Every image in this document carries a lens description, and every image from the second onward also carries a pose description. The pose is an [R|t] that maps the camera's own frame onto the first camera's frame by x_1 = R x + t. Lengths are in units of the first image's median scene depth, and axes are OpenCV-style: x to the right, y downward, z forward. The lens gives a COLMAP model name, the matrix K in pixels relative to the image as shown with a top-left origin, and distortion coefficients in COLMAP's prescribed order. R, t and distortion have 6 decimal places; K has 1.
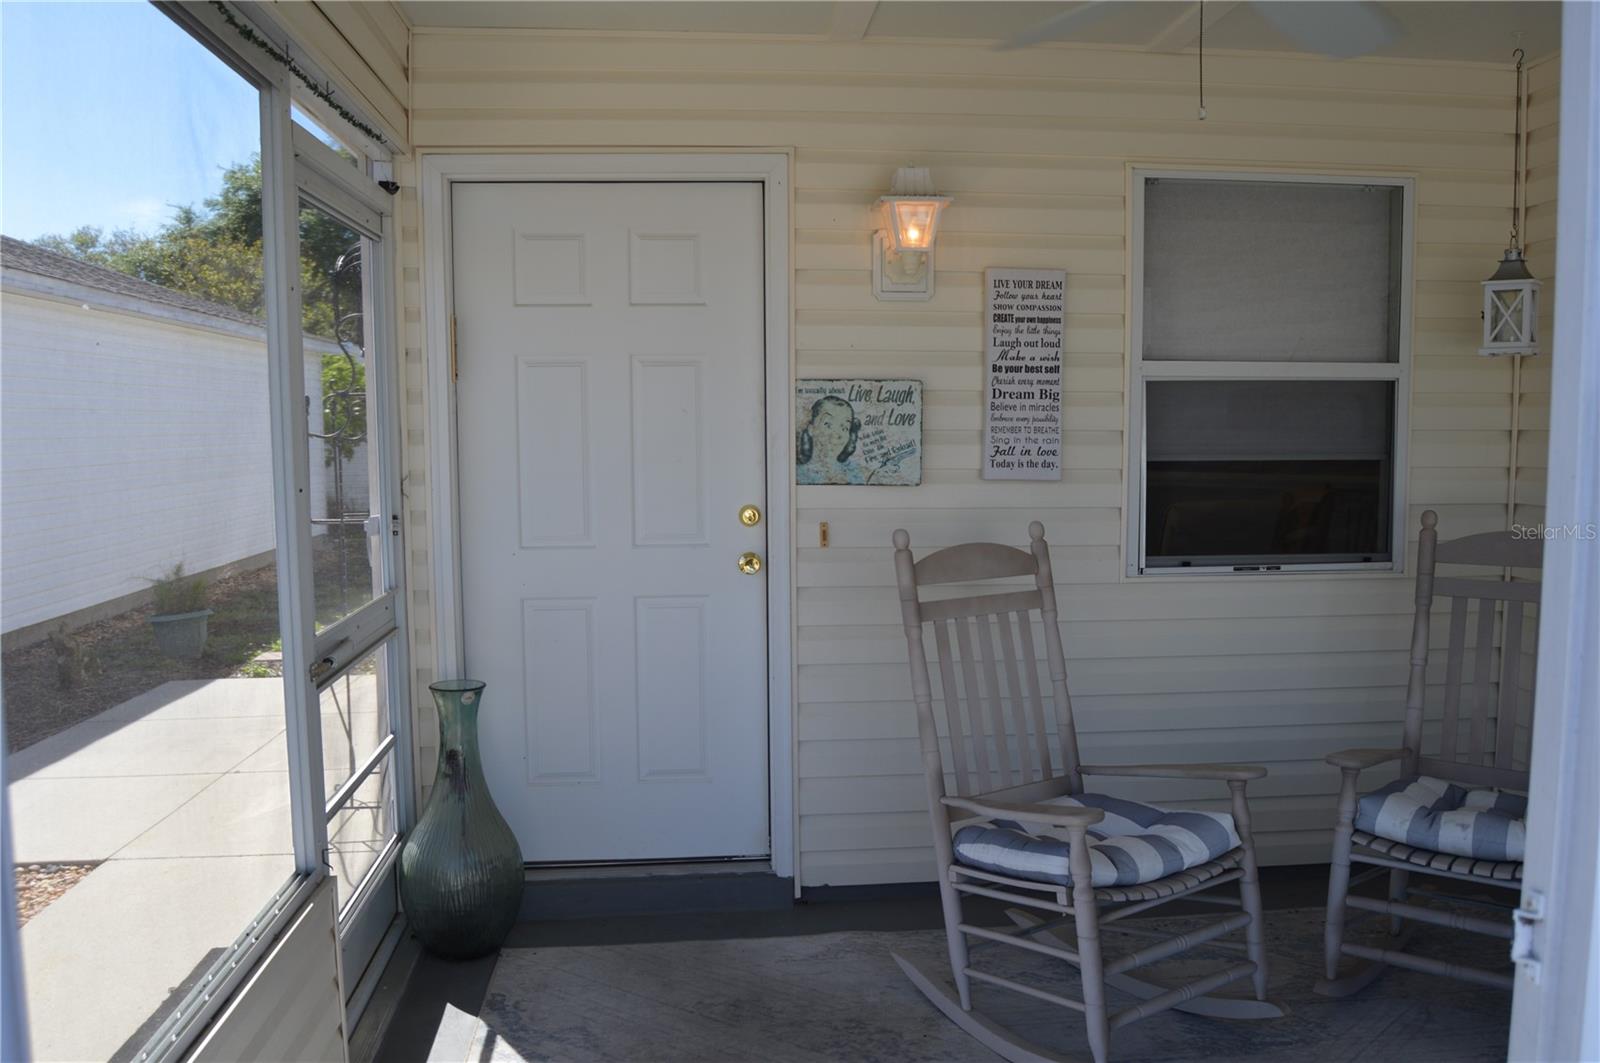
lens RADIAL K [[1272.0, 0, 792.5], [0, 1272.0, 531.9], [0, 0, 1]] dist [-0.094660, 0.040108]
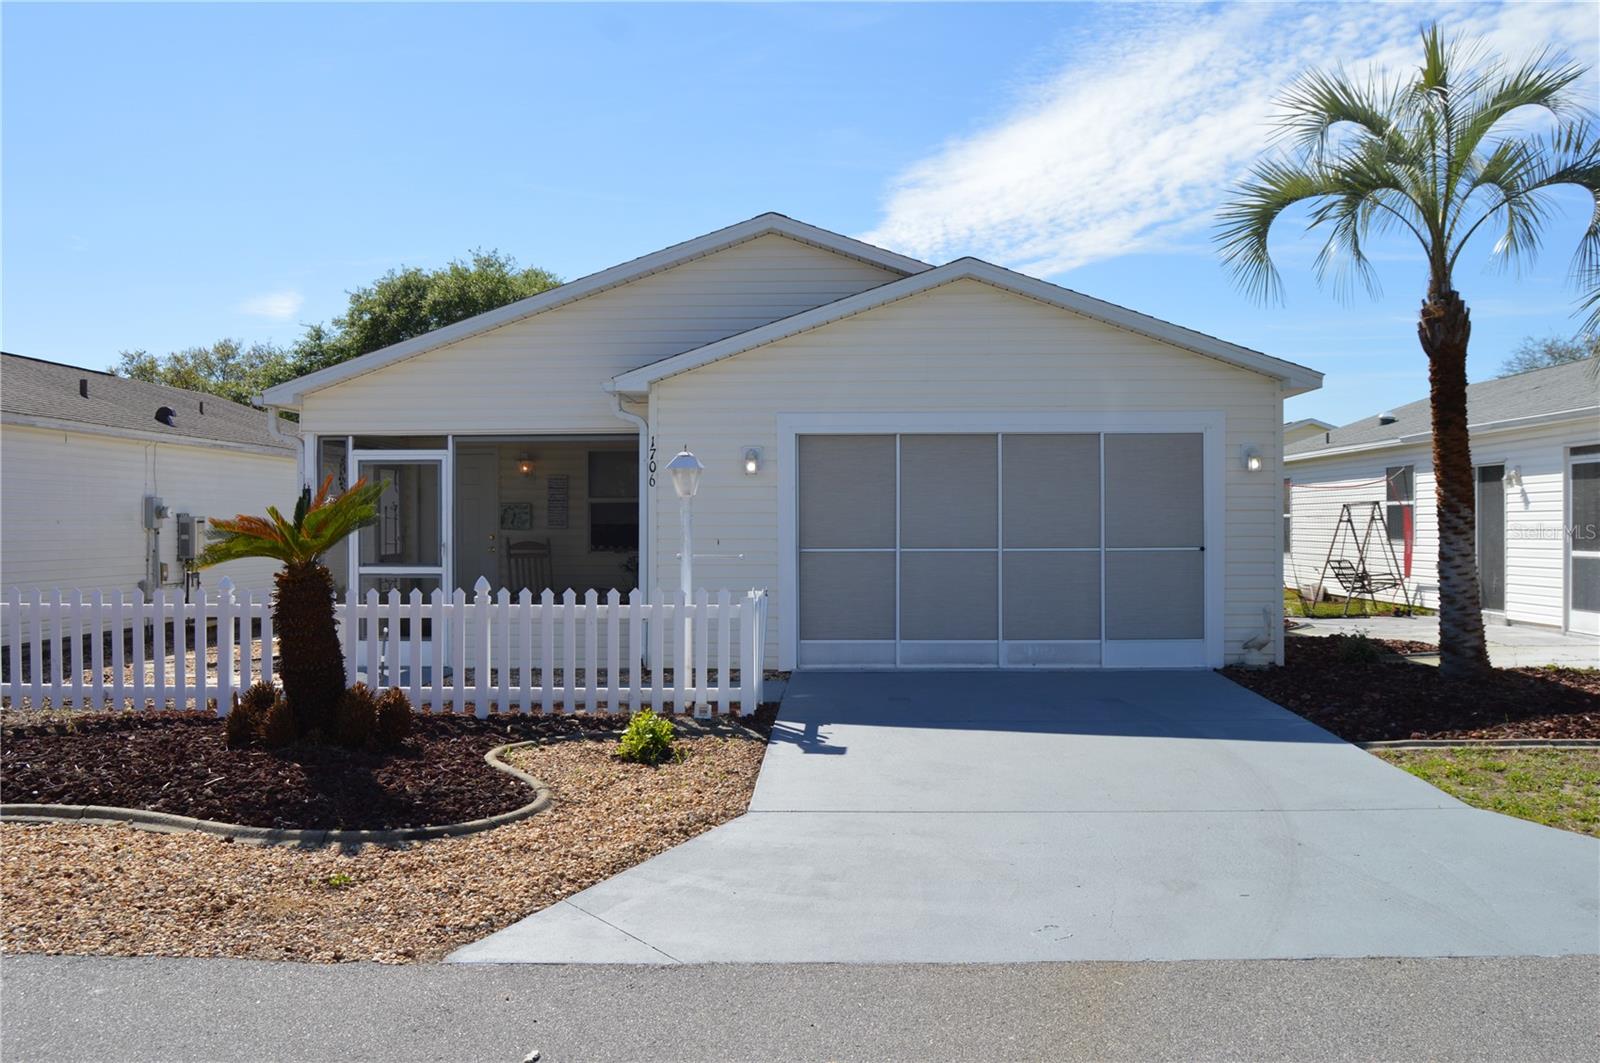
lens RADIAL K [[1506.0, 0, 799.9], [0, 1506.0, 527.7], [0, 0, 1]] dist [-0.006851, 0.000000]
pose [[0.991874, 0.005723, -0.127099, 1.536593], [-0.016188, 0.996545, -0.081462, 0.327568], [0.126194, 0.082857, 0.988539, -3.550922]]
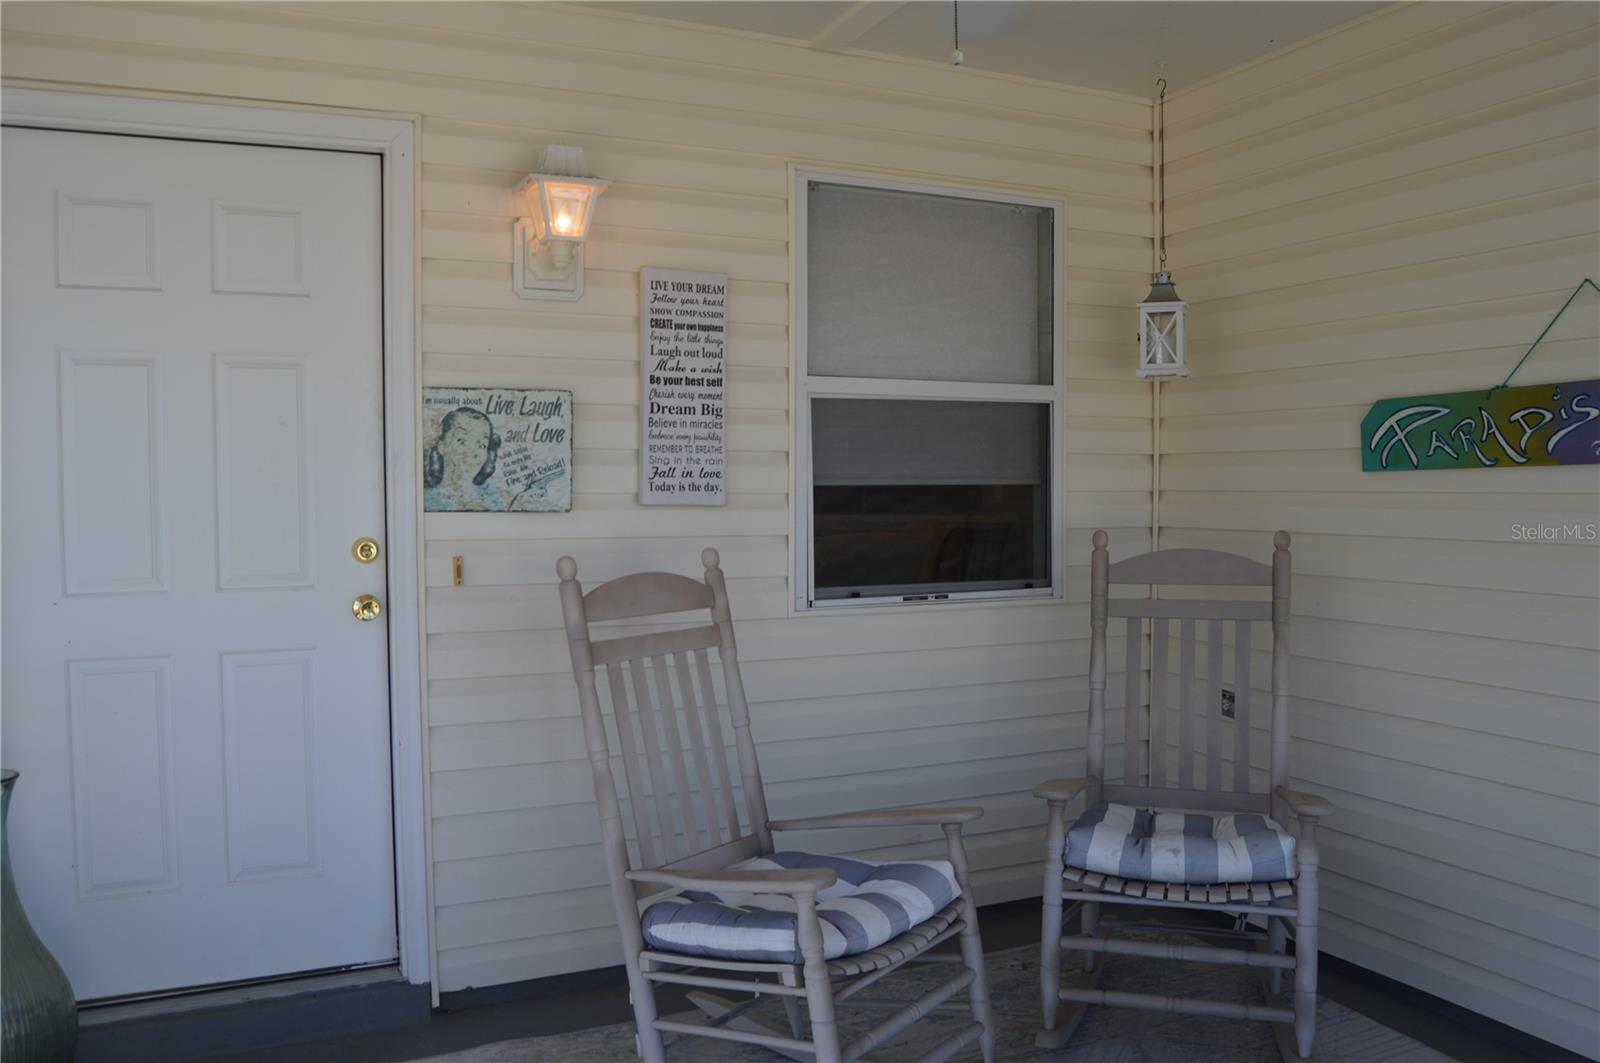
lens RADIAL K [[1272.0, 0, 790.9], [0, 1272.0, 536.7], [0, 0, 1]] dist [-0.094660, 0.040108]
pose [[0.941687, -0.012056, 0.336274, -0.049802], [0.026935, 0.998852, -0.039616, 0.019069], [-0.335410, 0.046364, 0.940931, 0.134266]]
